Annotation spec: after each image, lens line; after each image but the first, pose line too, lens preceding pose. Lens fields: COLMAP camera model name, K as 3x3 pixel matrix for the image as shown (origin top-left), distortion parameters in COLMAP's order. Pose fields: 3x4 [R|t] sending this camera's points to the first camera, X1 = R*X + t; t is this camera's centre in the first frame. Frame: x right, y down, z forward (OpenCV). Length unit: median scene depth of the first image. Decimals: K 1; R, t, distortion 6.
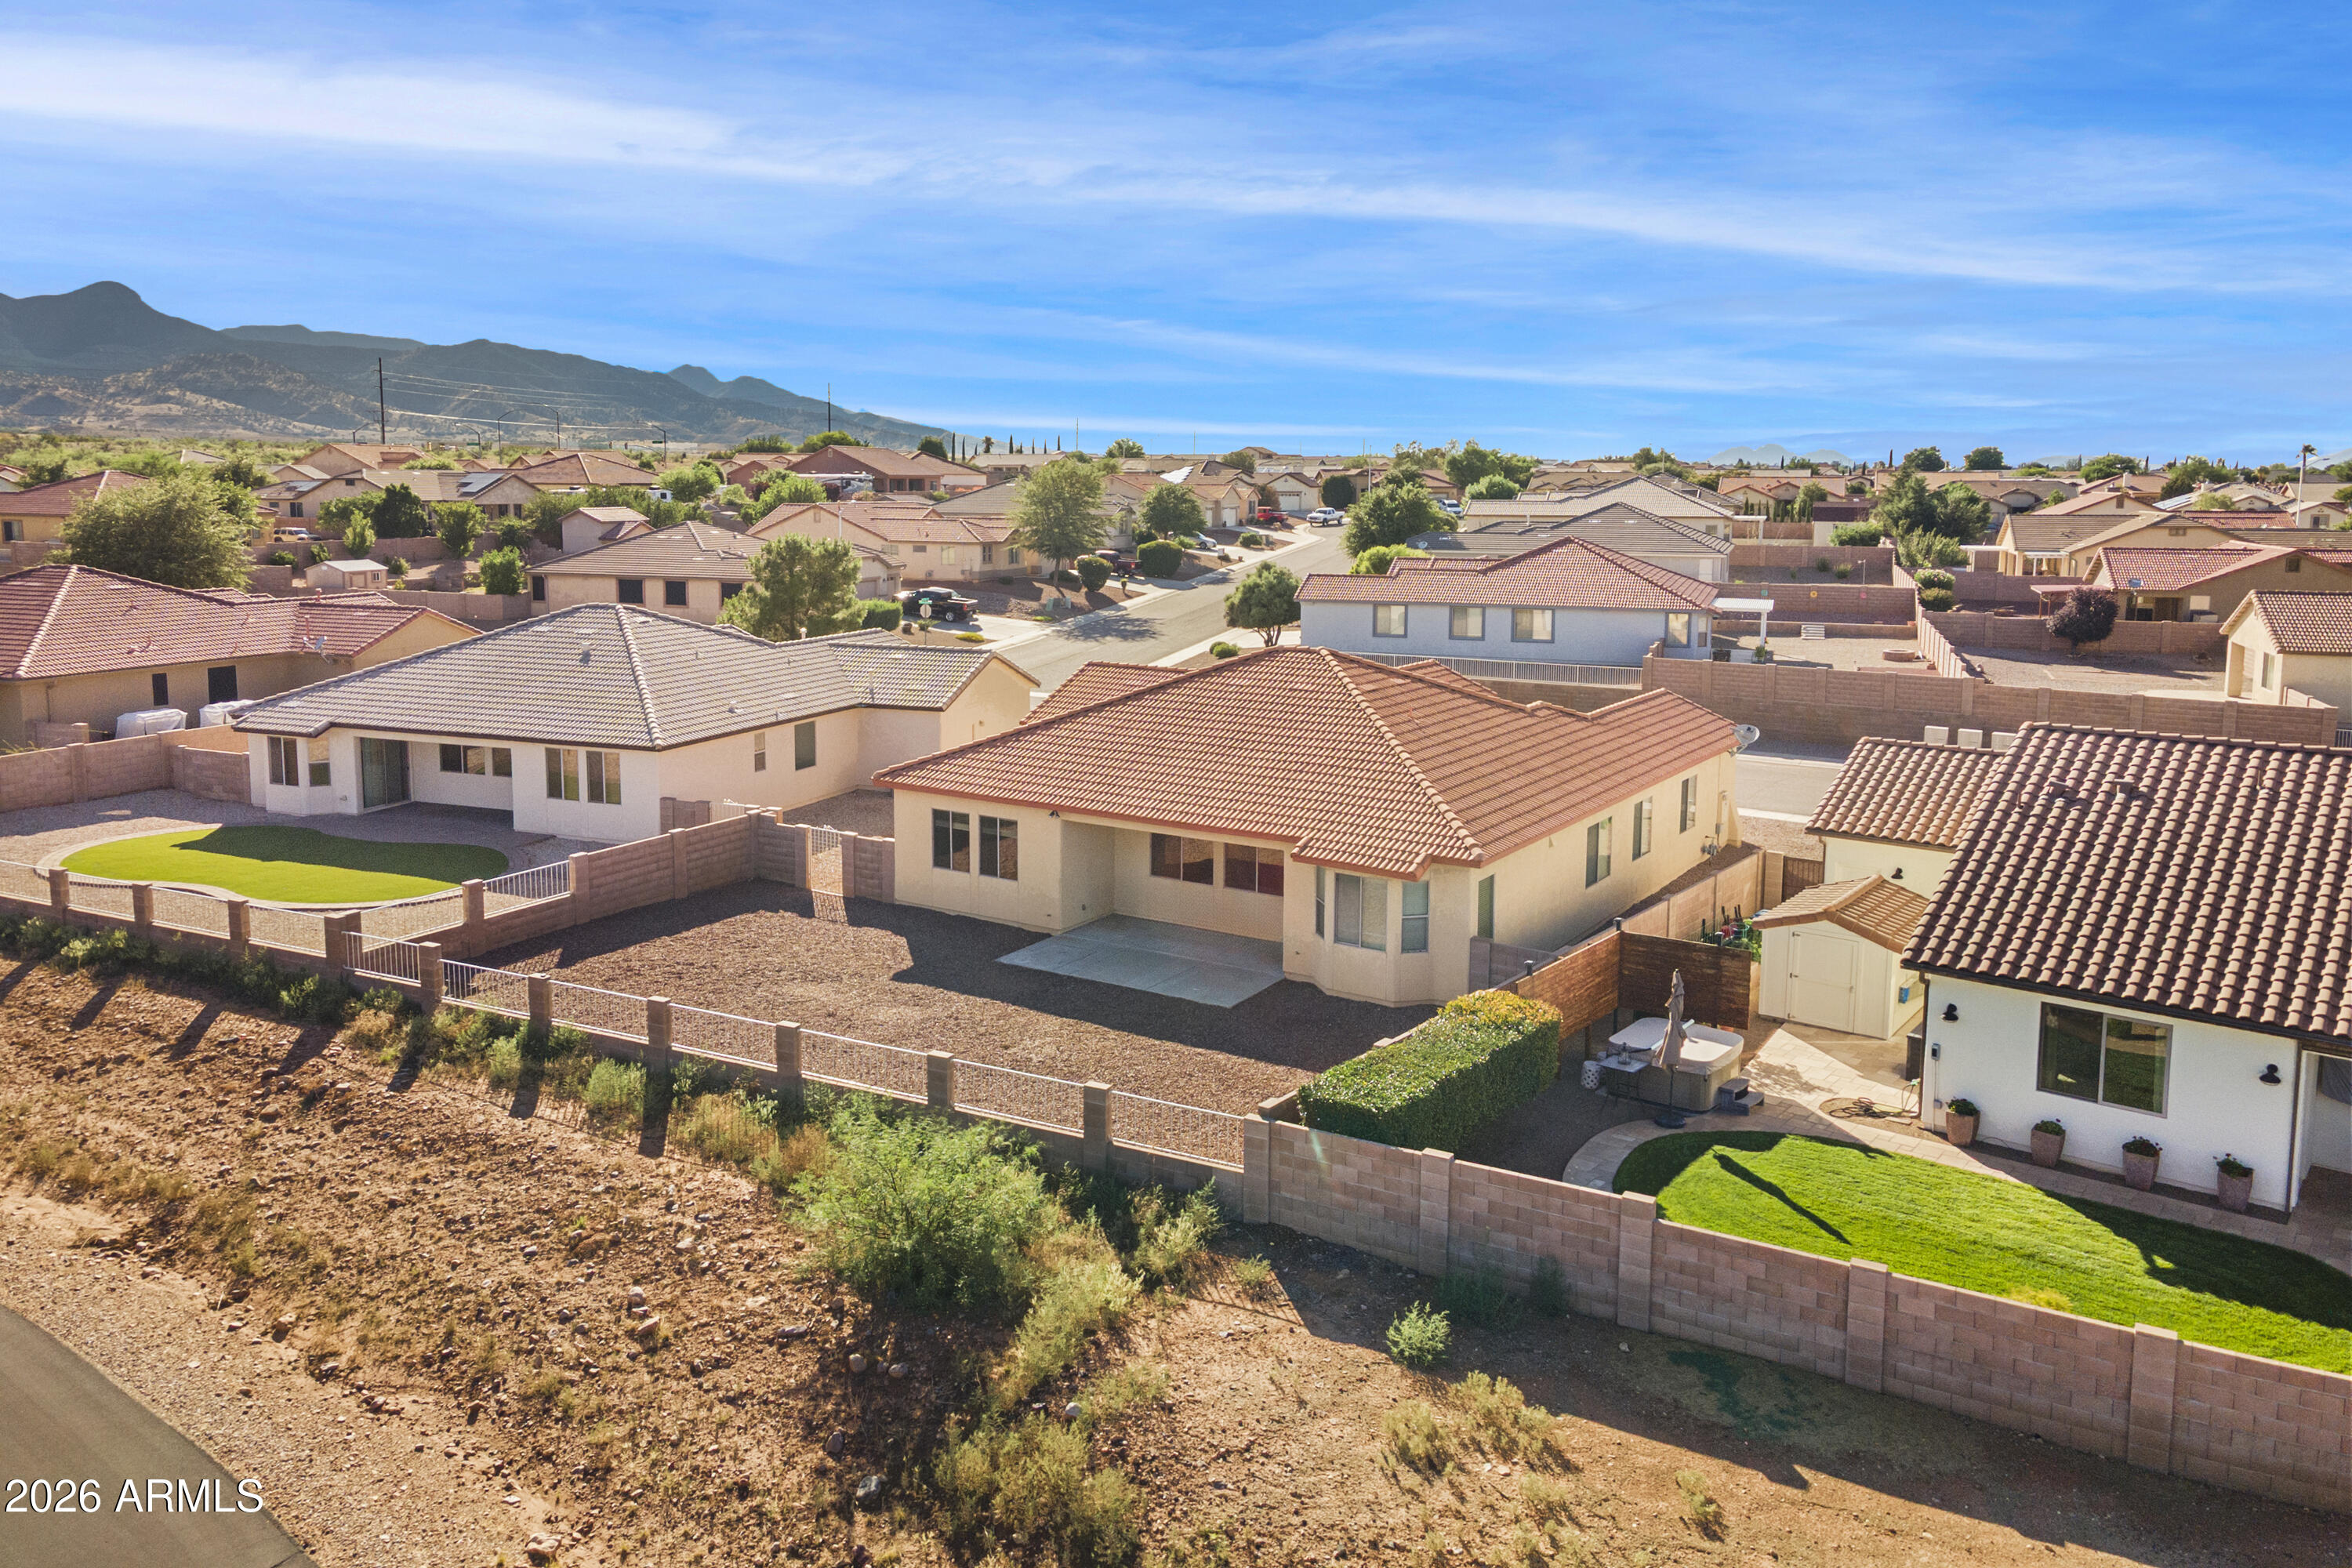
lens RADIAL K [[1728.2, 0, 1176.0], [0, 1728.2, 784.0], [0, 0, 1]] dist [0.031649, -0.004465]
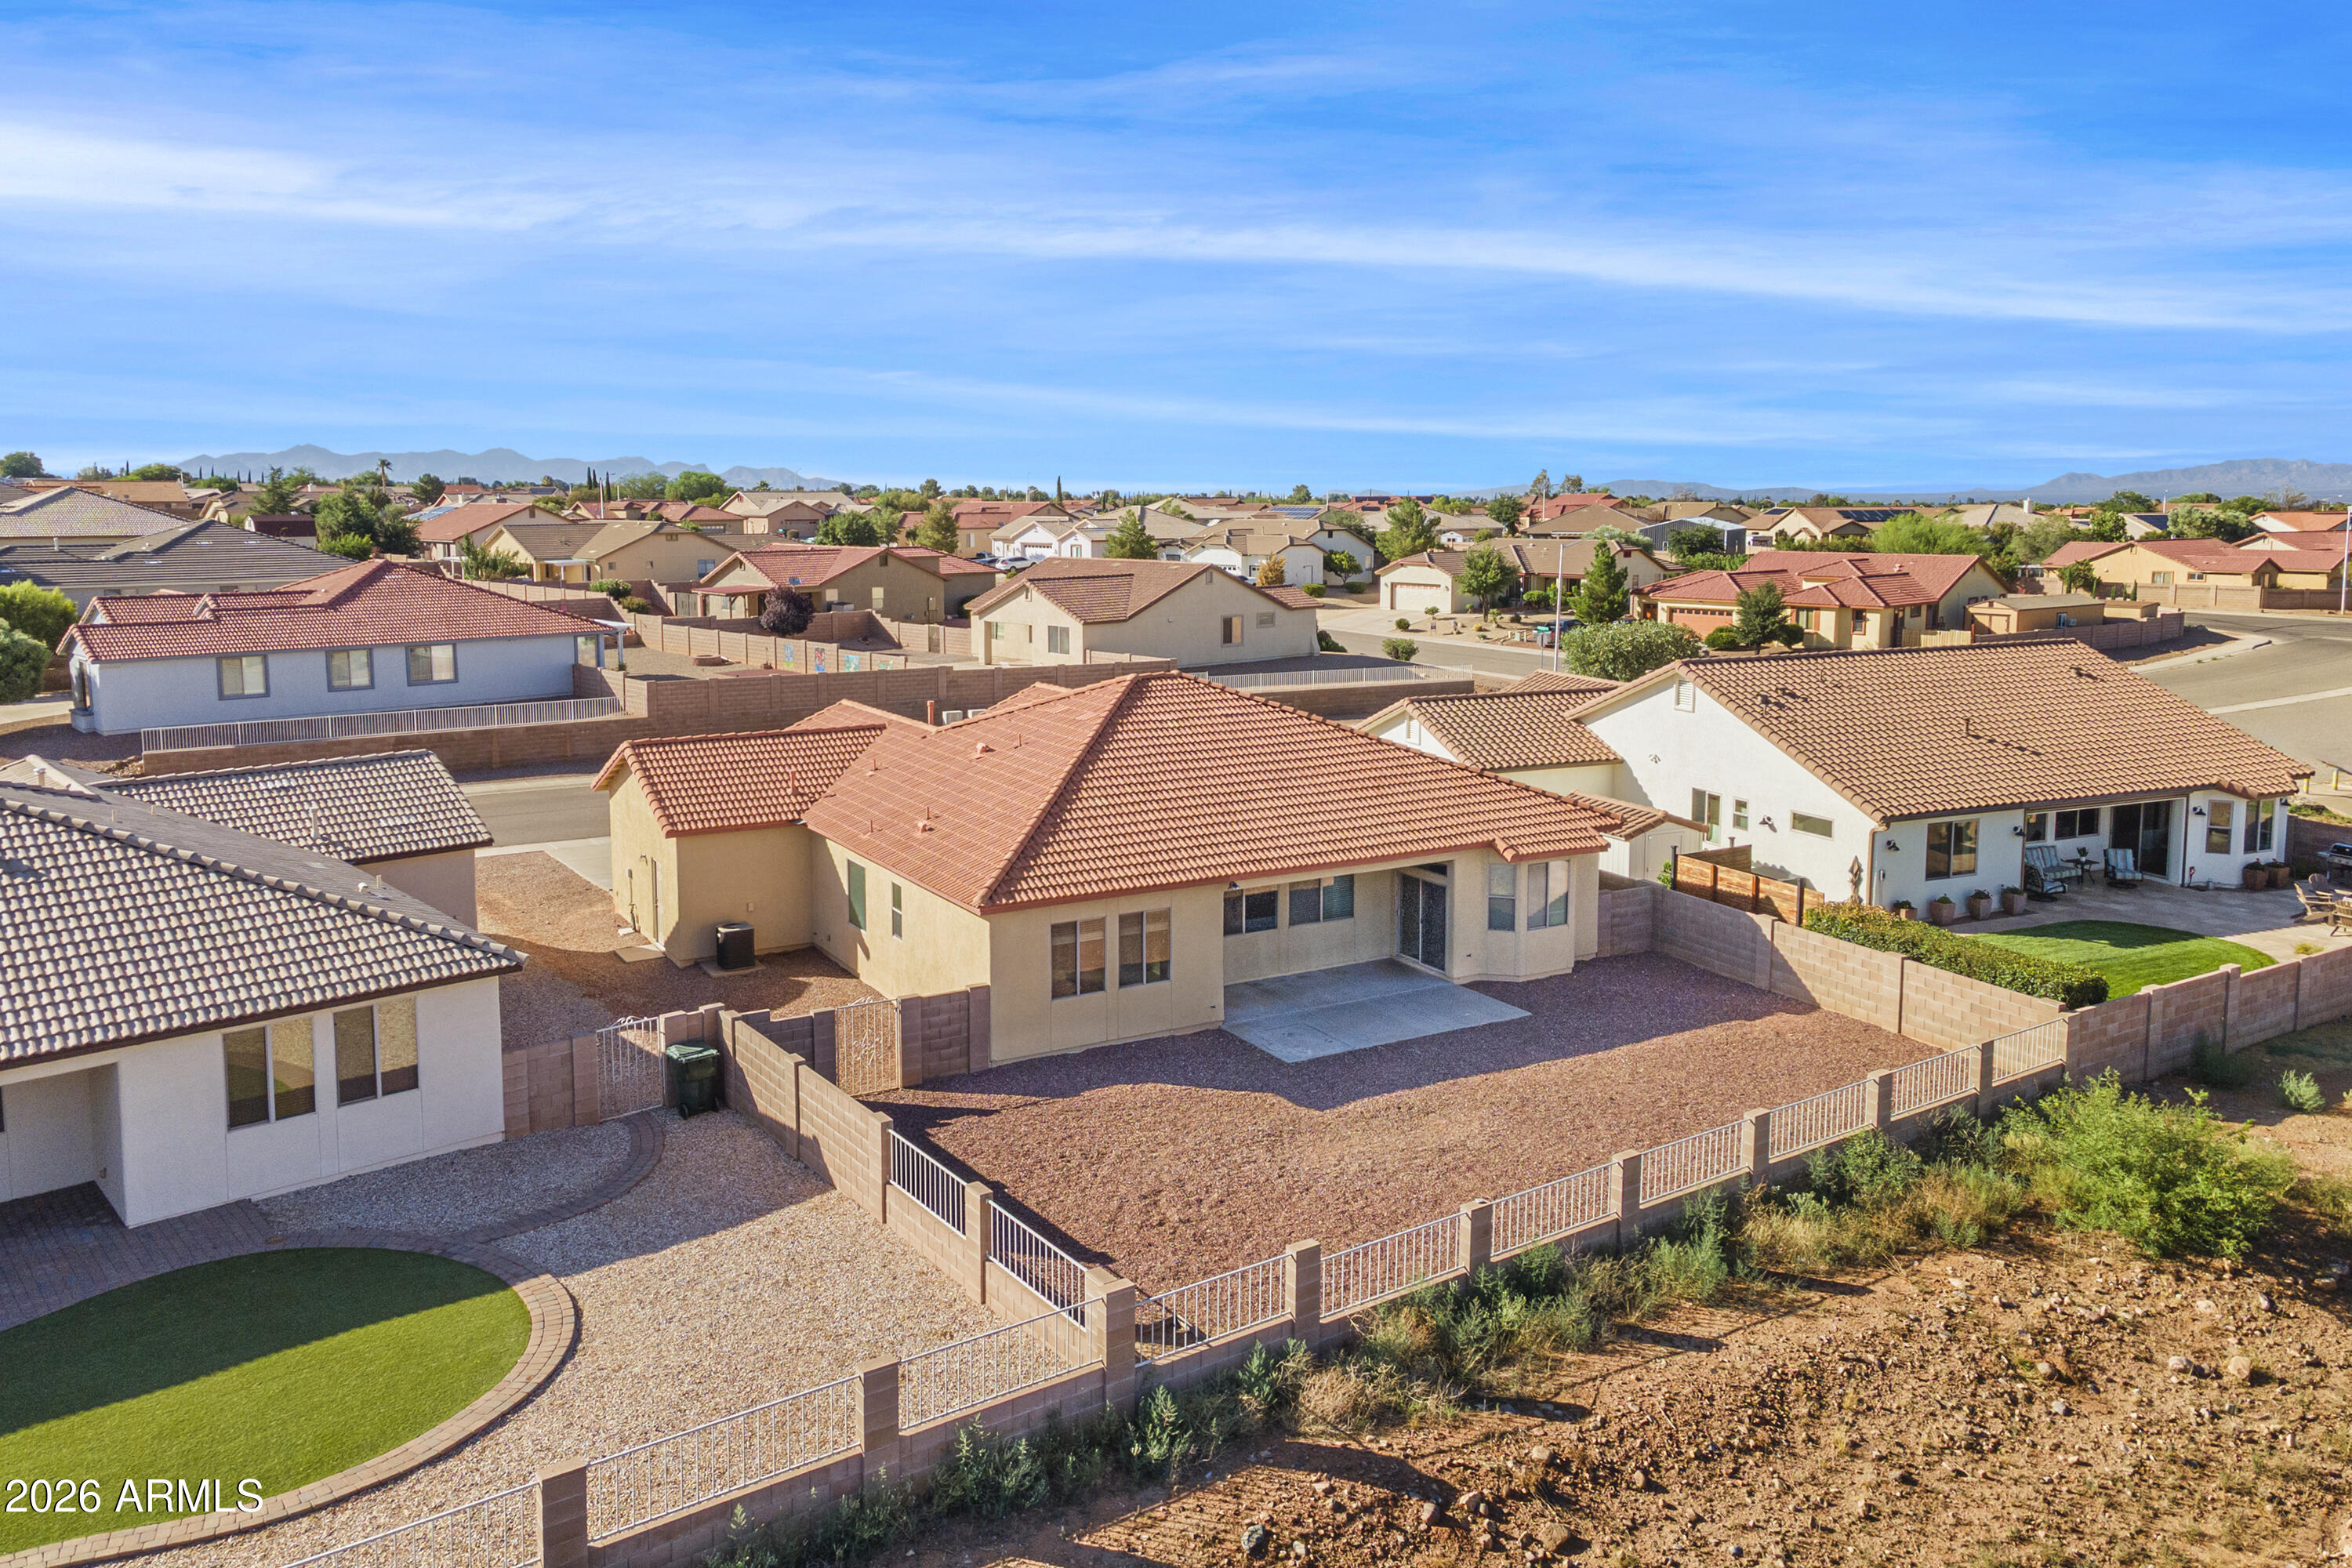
lens RADIAL K [[1728.2, 0, 1176.0], [0, 1728.2, 784.0], [0, 0, 1]] dist [0.031649, -0.004465]
pose [[0.462854, -0.160383, 0.871805, -1.062865], [0.166429, 0.981729, 0.092246, -0.150016], [-0.870671, 0.102397, 0.481090, 0.789093]]
